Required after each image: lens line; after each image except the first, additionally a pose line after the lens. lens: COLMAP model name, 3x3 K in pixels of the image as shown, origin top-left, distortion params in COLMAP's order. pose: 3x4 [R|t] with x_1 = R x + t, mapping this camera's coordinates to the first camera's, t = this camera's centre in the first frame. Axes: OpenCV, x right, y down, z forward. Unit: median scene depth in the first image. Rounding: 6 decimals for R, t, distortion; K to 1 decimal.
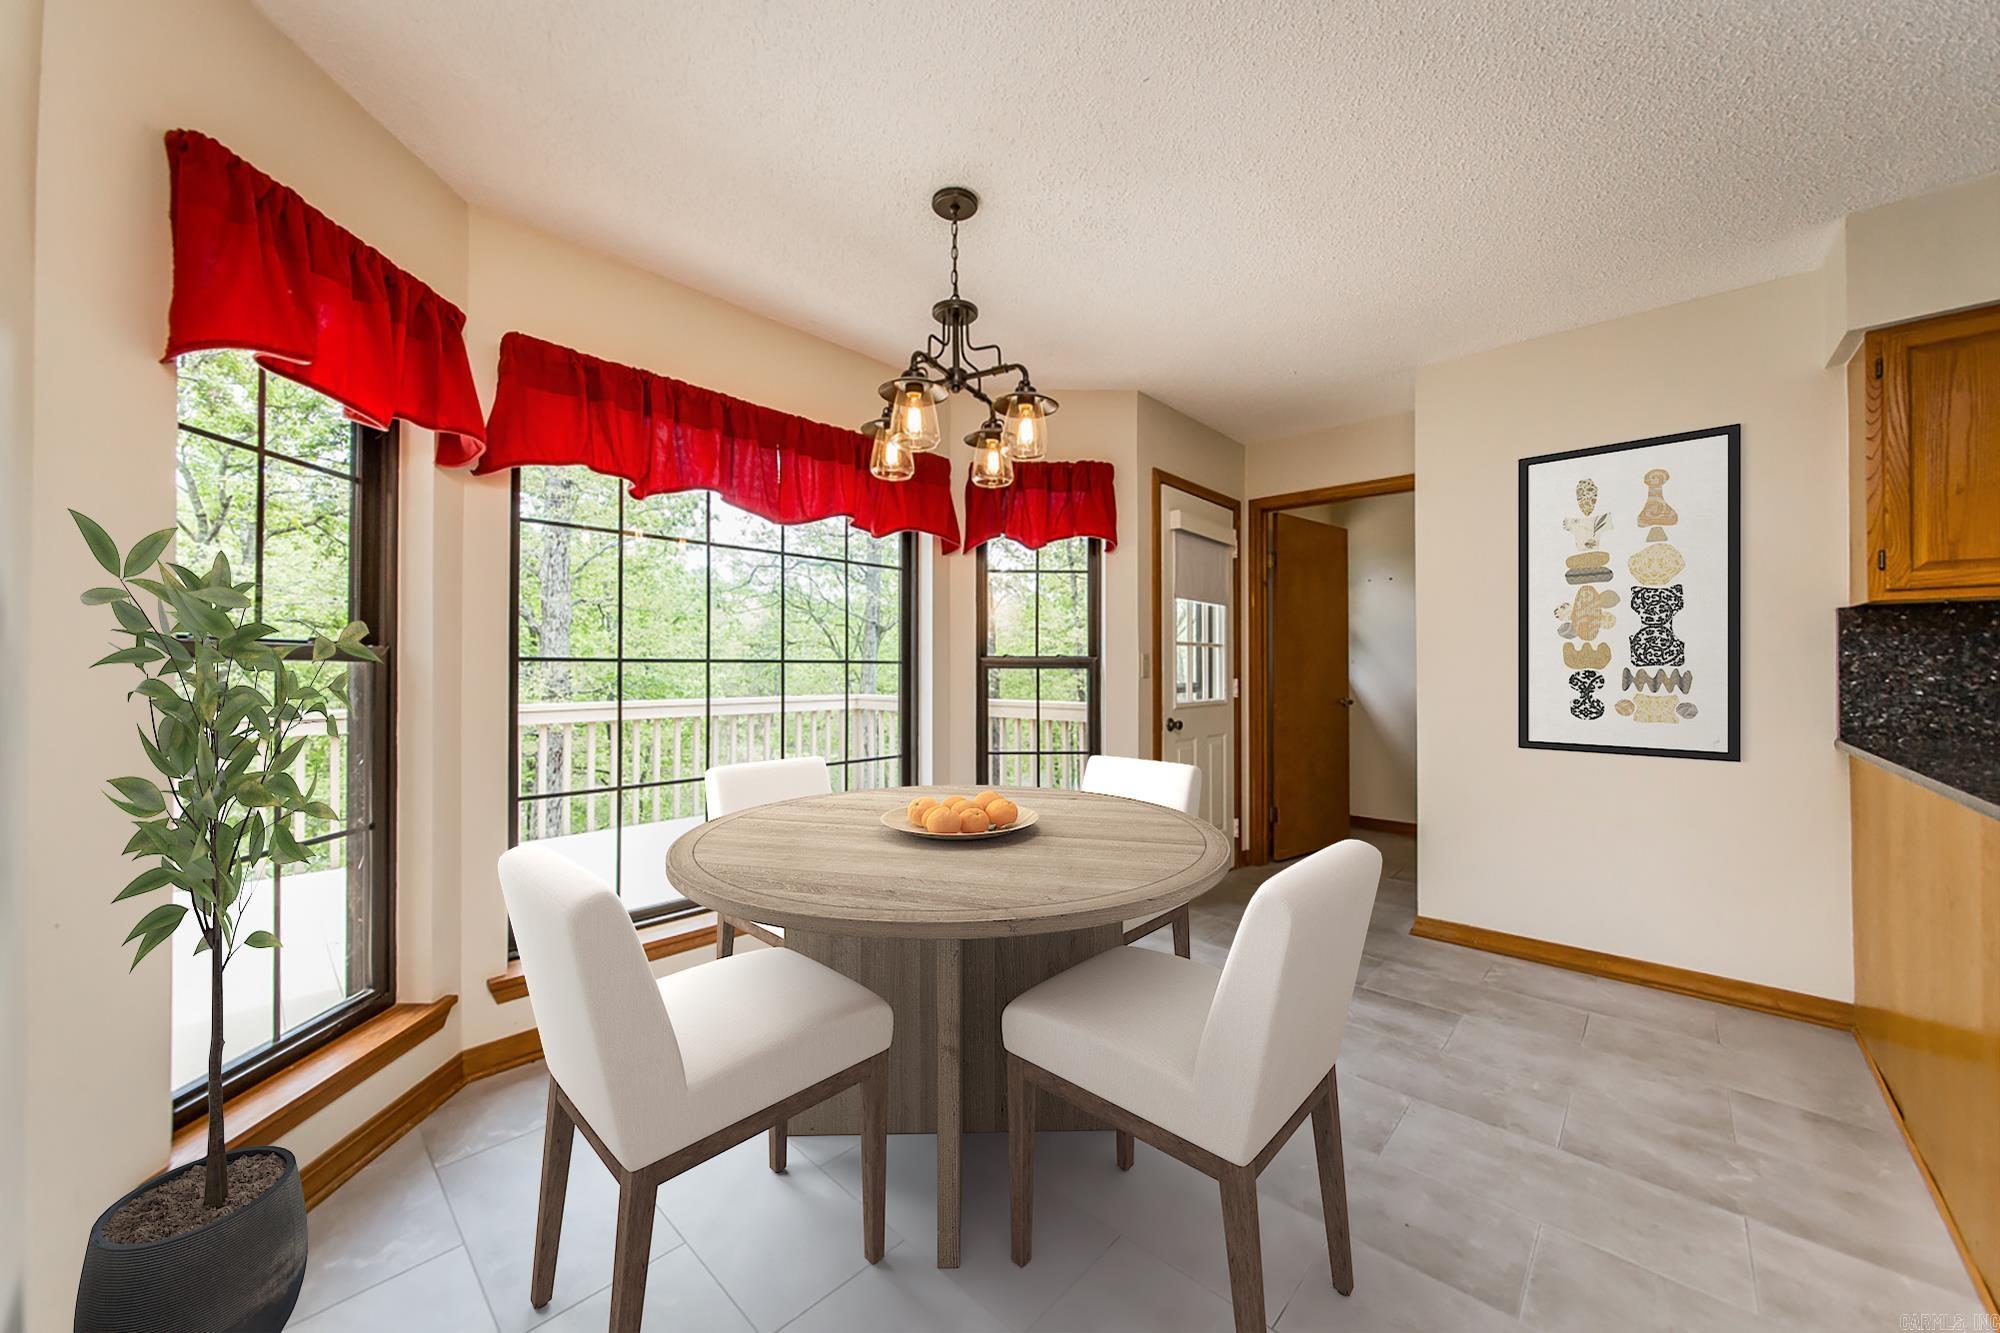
lens RADIAL K [[708.5, 0, 1002.8], [0, 708.5, 666.7], [0, 0, 1]] dist [-0.009652, 0.001384]
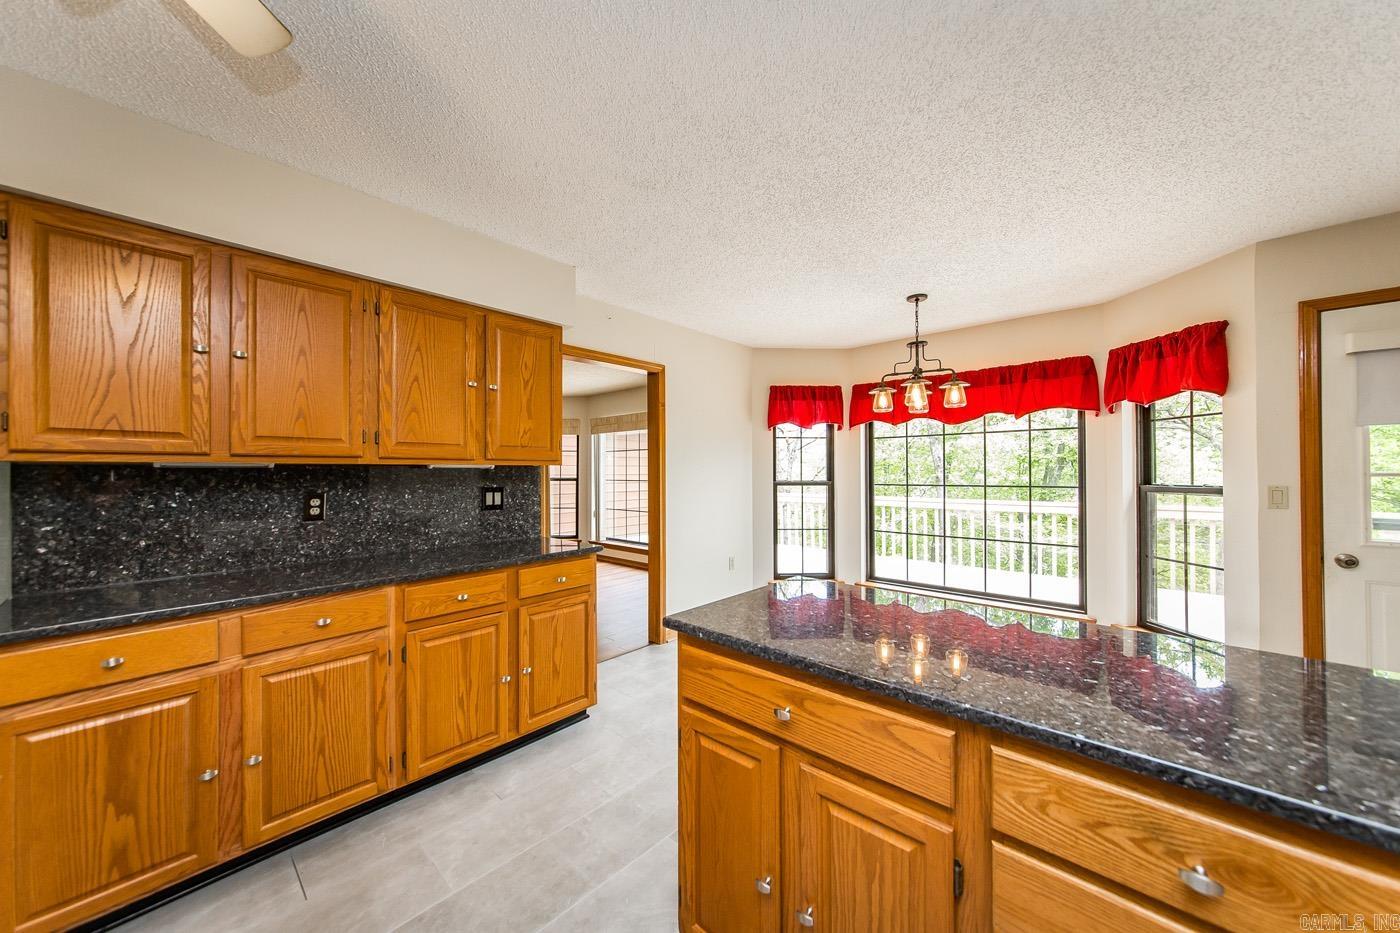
lens RADIAL K [[495.9, 0, 704.3], [0, 495.9, 464.3], [0, 0, 1]] dist [-0.009652, 0.001384]
pose [[0.044279, -0.013012, -0.998934, 1.480756], [0.004998, 0.999906, -0.012804, -0.075414], [0.999007, -0.004426, 0.044340, 0.197540]]
